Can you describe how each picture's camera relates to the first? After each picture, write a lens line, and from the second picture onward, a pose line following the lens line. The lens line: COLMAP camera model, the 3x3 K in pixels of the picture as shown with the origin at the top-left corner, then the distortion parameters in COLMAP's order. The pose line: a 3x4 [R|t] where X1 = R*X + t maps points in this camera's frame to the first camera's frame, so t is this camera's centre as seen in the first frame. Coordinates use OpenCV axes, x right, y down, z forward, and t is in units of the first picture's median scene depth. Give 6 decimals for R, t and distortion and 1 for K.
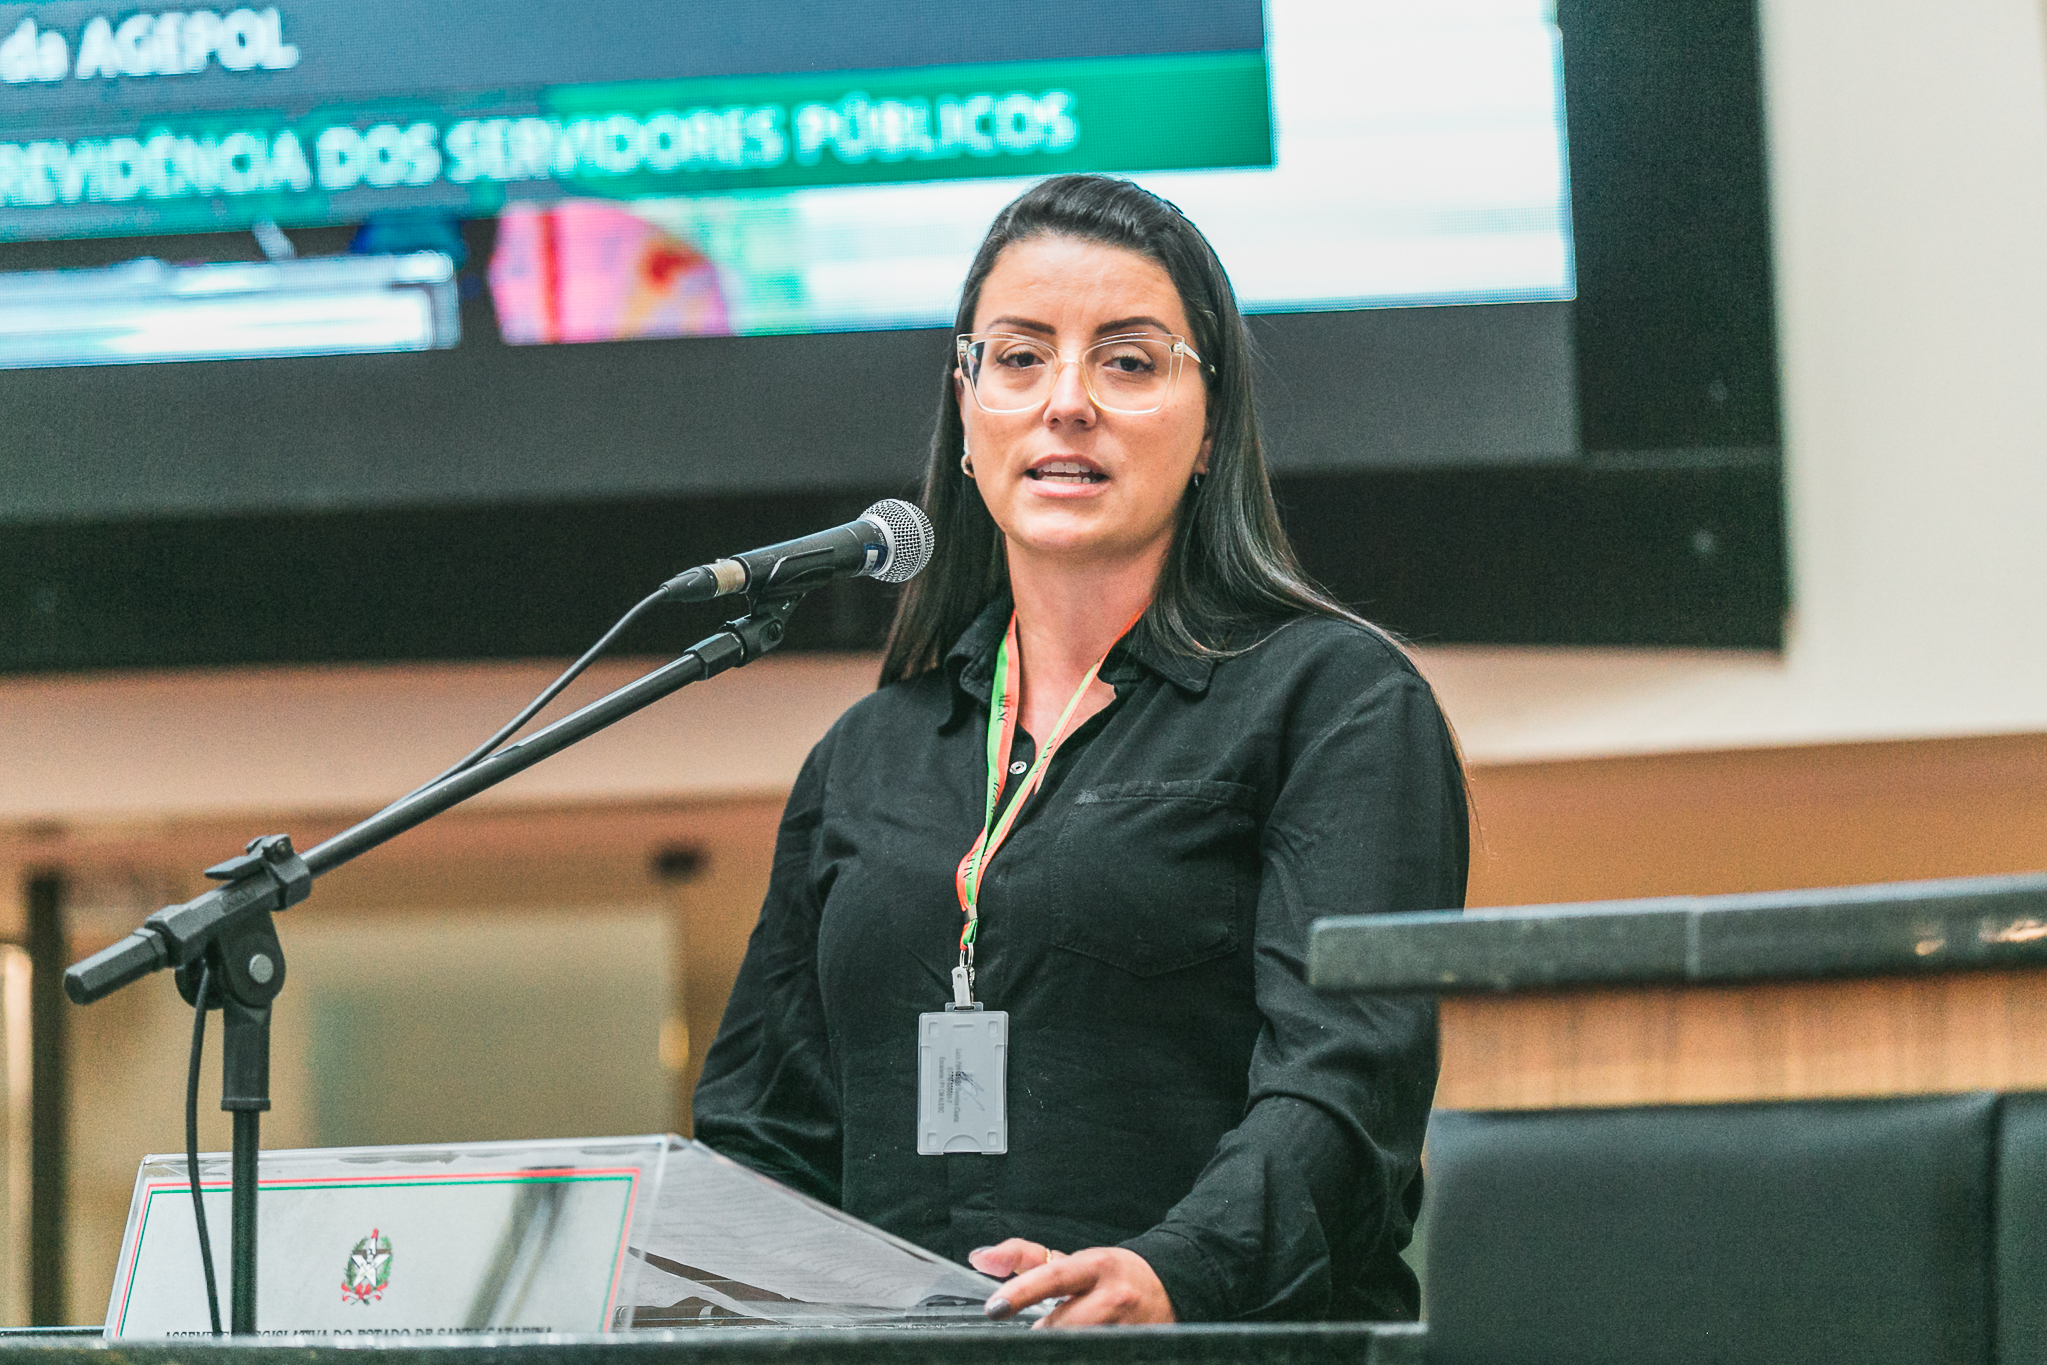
lens RADIAL K [[9819.9, 0, 1023.5], [0, 9819.9, 682.5], [0, 0, 1]] dist [-0.482011, 16.022645]
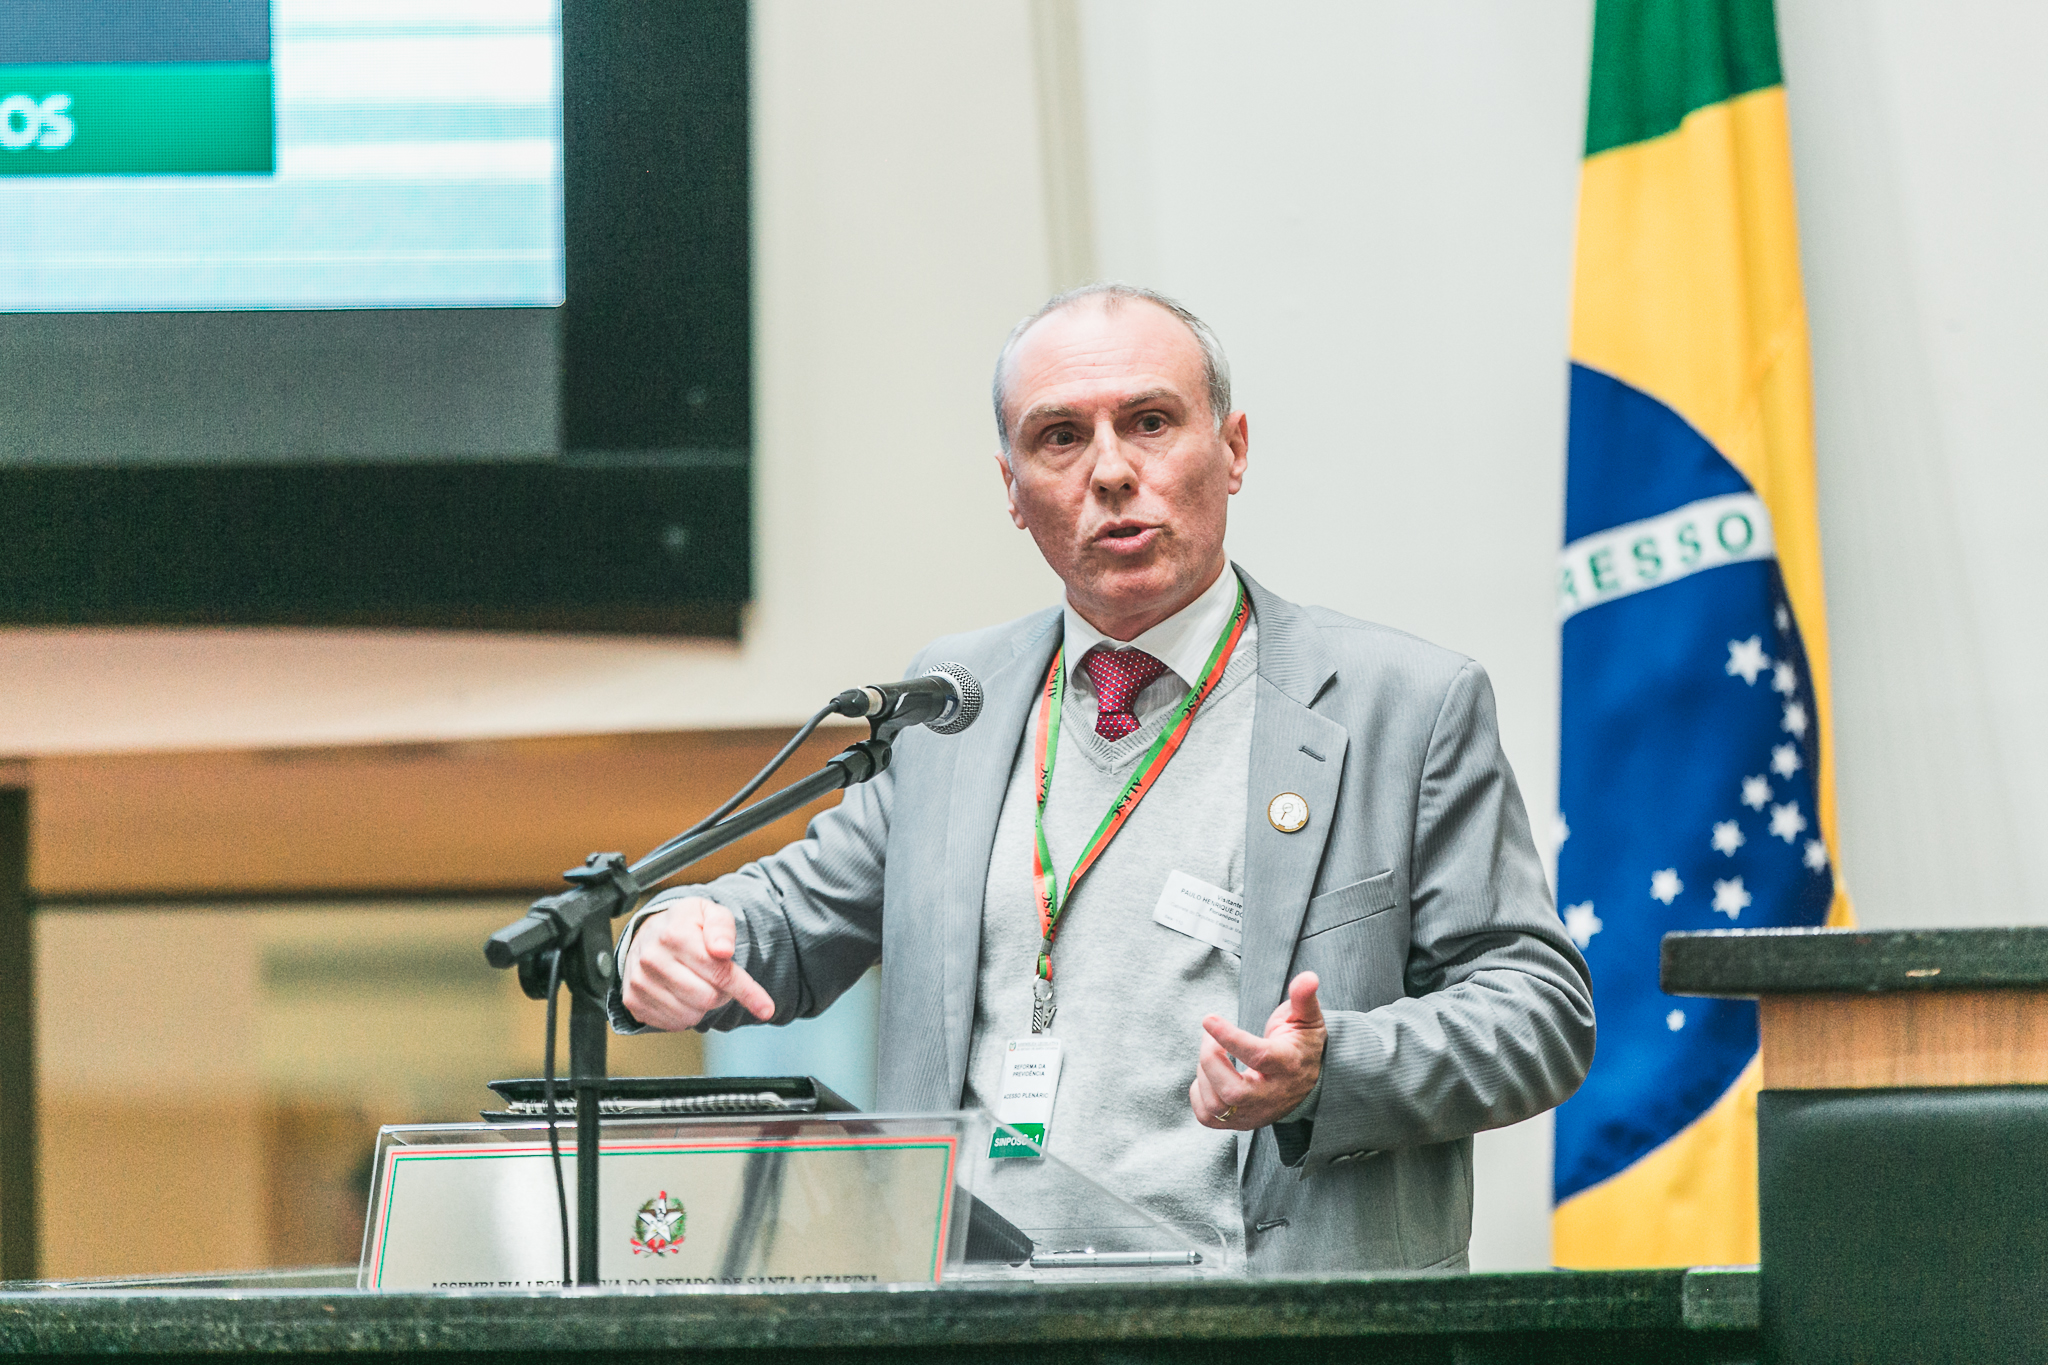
lens RADIAL K [[11704.4, 0, 1024.0], [0, 11704.4, 682.5], [0, 0, 1]] dist [0.136107, -17.820841]
pose [[0.930651, 0.011632, 0.365723, -0.524177], [-0.016666, 0.999805, 0.010608, -0.018601], [-0.365529, -0.015968, 0.930663, -0.284596]]
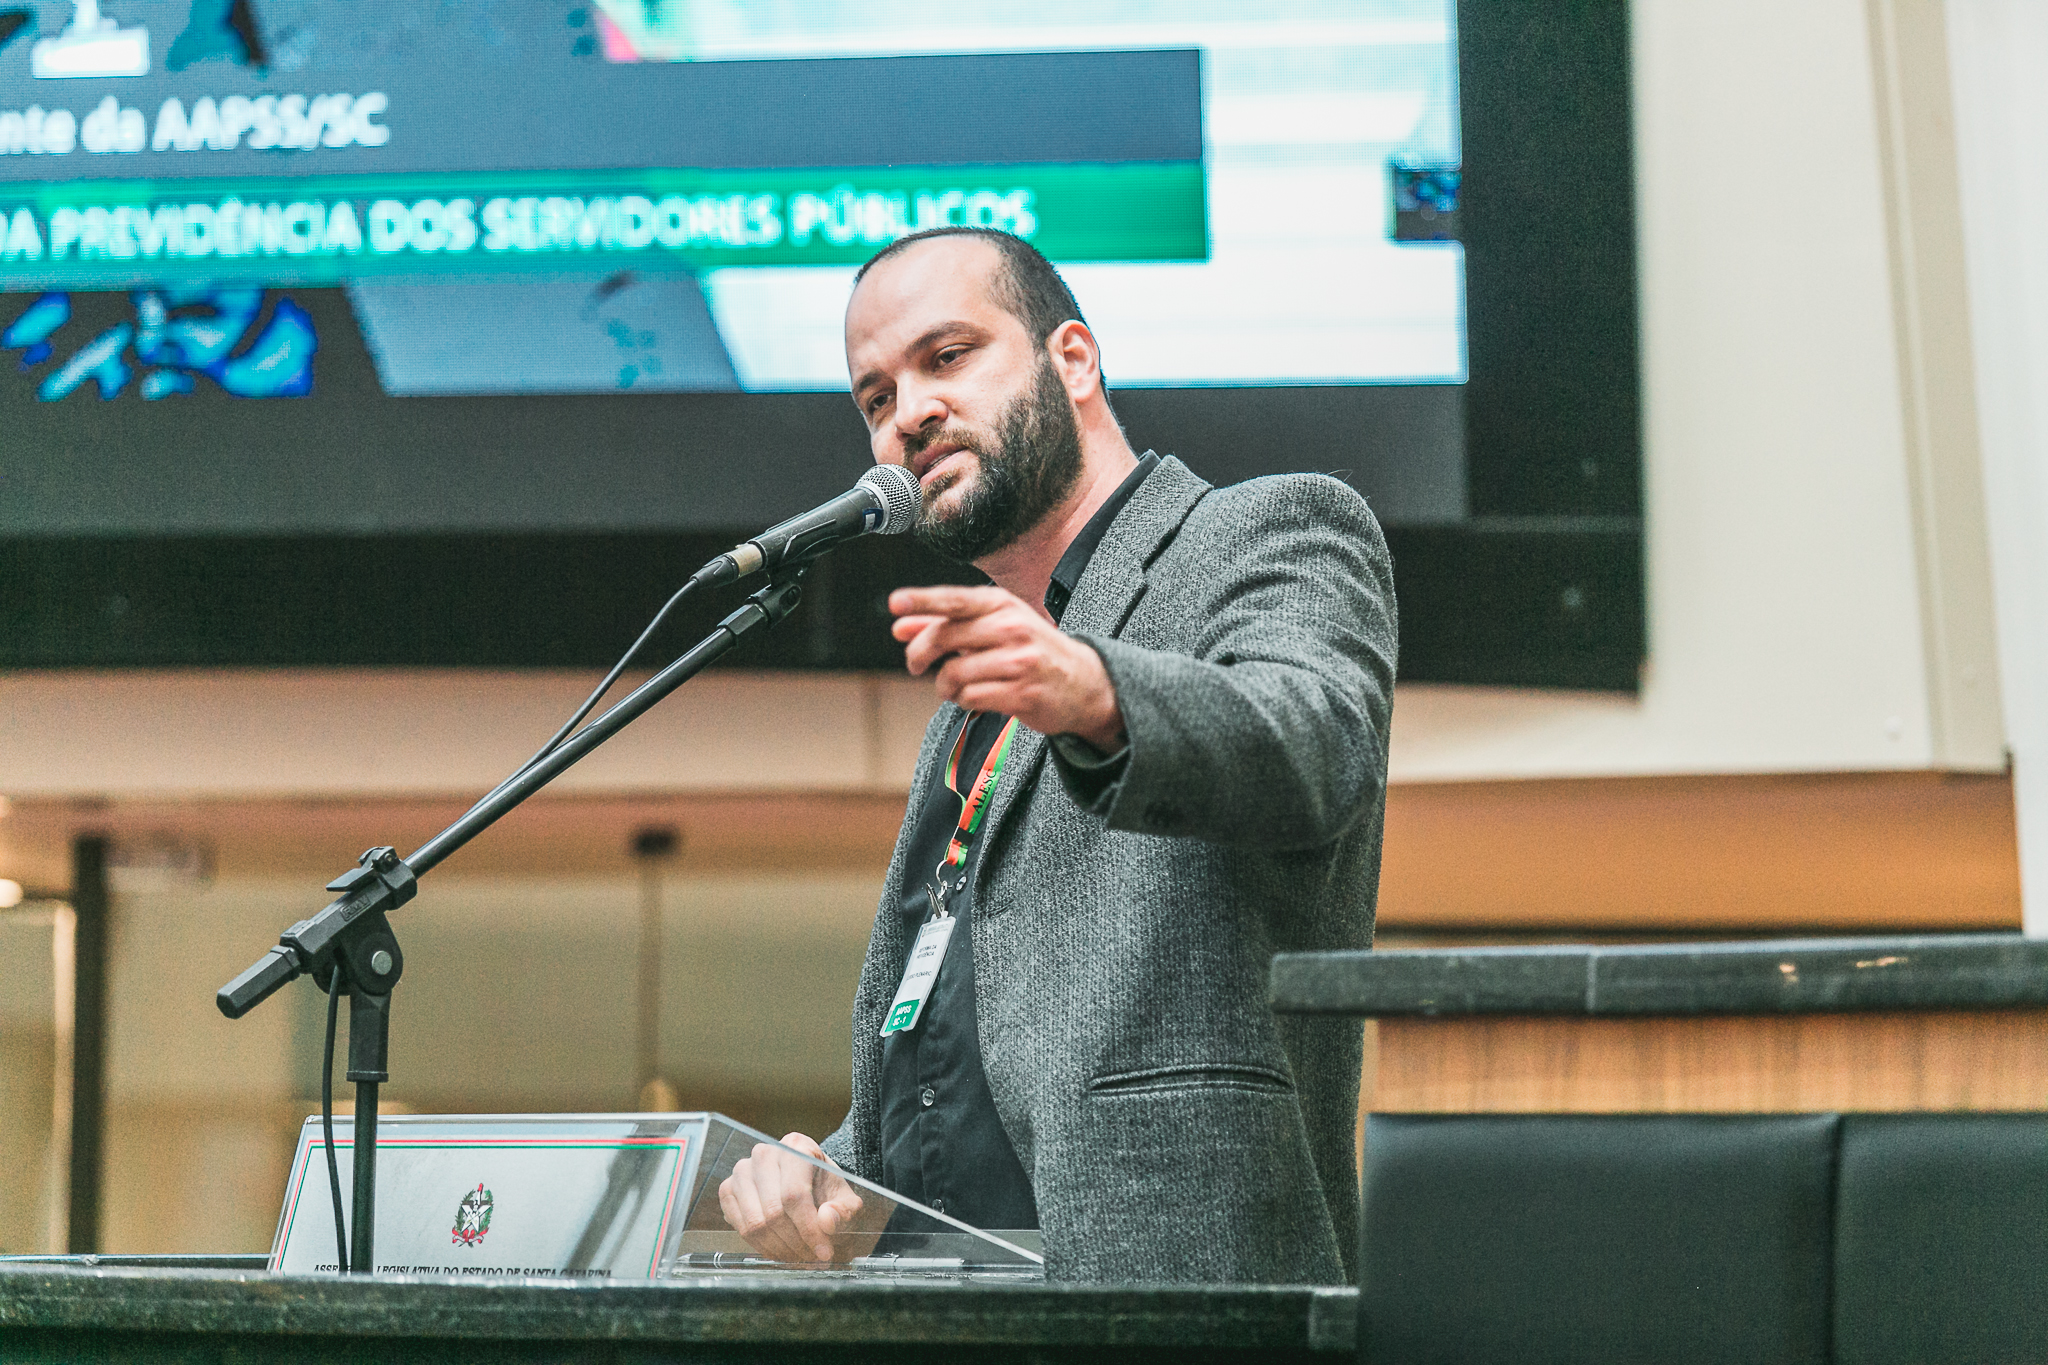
lens RADIAL K [[9360.3, 0, 1024.0], [0, 9360.3, 682.5], [0, 0, 1]] dist [-0.112343, 1.781294]
pose [[0.999493, 0.026443, 0.017739, -0.020671], [-0.026559, 0.999627, 0.006355, -0.014117], [-0.017565, -0.006823, 0.999822, -0.139093]]
